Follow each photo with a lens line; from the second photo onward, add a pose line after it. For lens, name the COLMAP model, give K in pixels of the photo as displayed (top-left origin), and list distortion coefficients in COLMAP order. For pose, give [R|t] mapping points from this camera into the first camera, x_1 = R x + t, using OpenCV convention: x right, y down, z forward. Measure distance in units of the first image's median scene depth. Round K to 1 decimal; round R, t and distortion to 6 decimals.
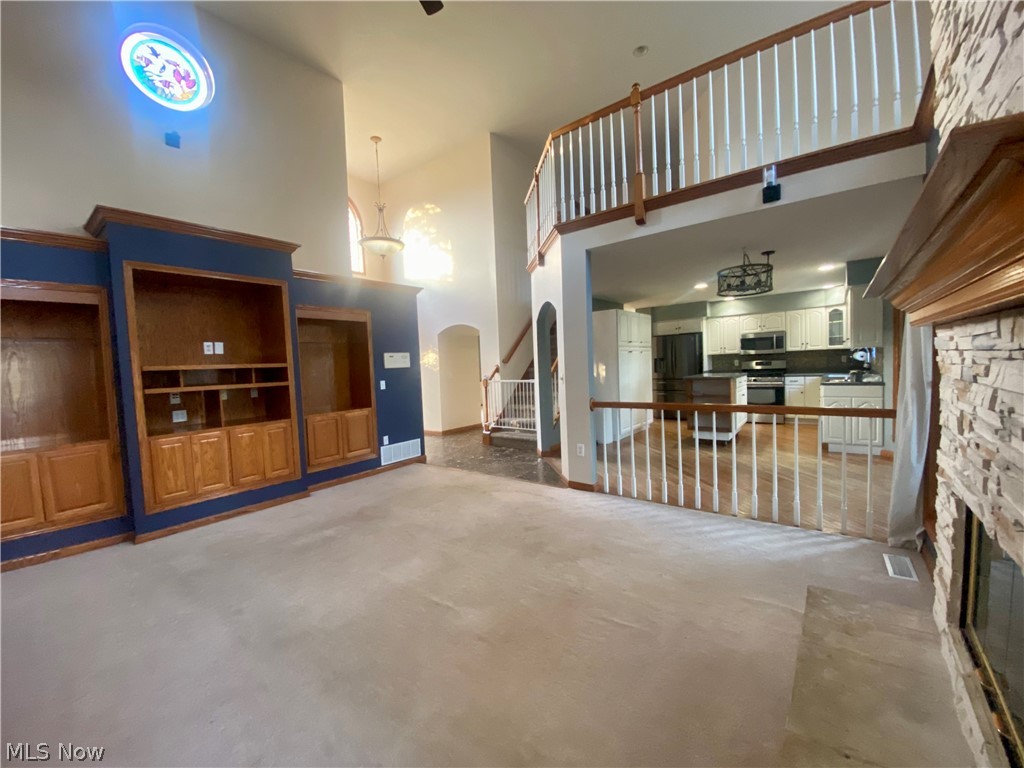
lens RADIAL K [[400.9, 0, 512.0], [0, 400.9, 384.0], [0, 0, 1]] dist [0.001739, -0.000043]
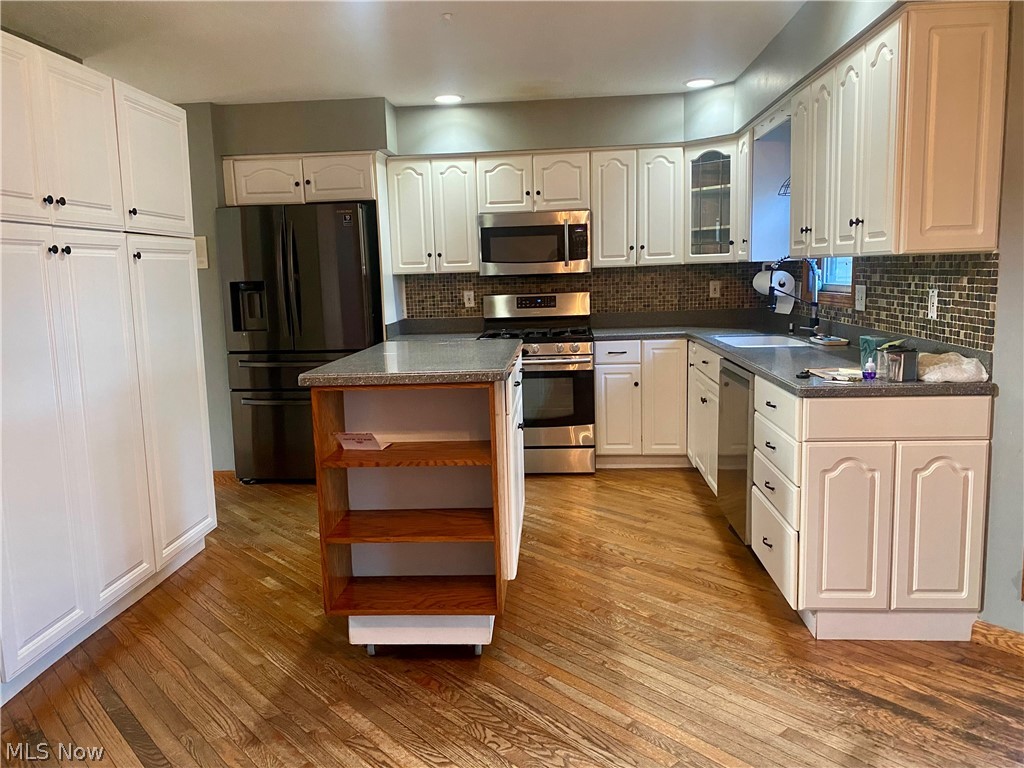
lens RADIAL K [[763.8, 0, 512.0], [0, 763.8, 384.0], [0, 0, 1]] dist [0.046841, -0.002470]
pose [[0.819001, -0.064766, 0.570125, 0.231850], [0.024092, 0.996615, 0.078605, -0.034080], [-0.573286, -0.050642, 0.817789, 0.486163]]
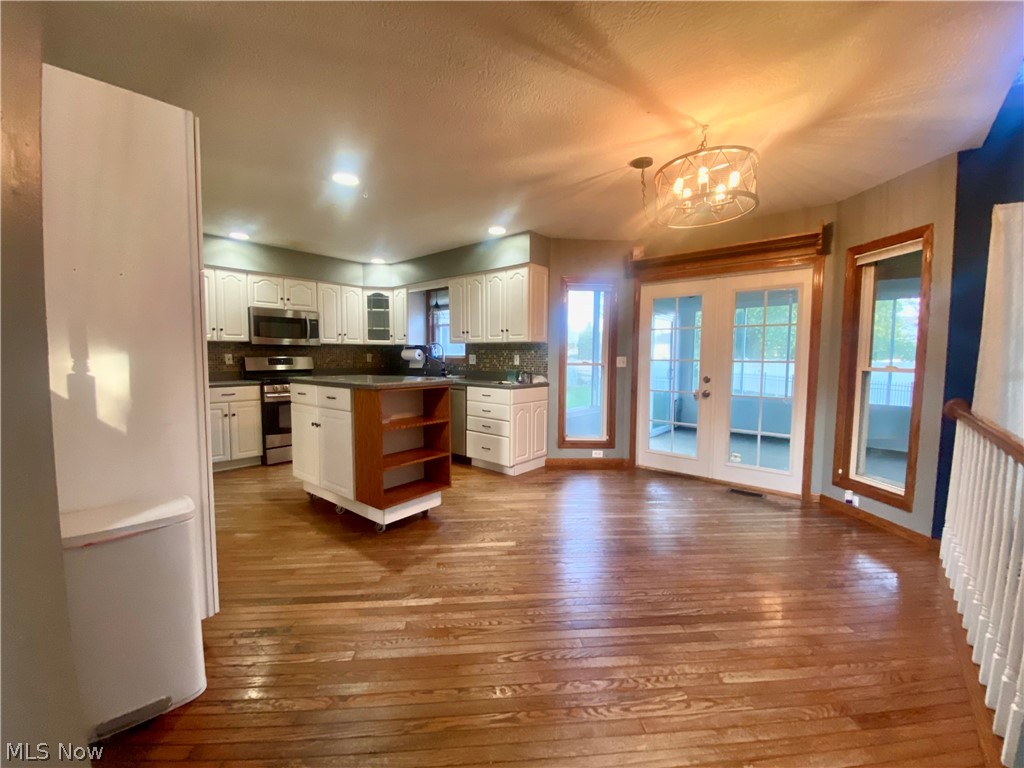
lens RADIAL K [[400.9, 0, 512.0], [0, 400.9, 384.0], [0, 0, 1]] dist [0.001739, -0.000043]
pose [[0.021615, -0.027619, 0.999385, 0.024146], [0.043368, 0.998703, 0.026662, -0.018585], [-0.998825, 0.042765, 0.022784, 0.679784]]
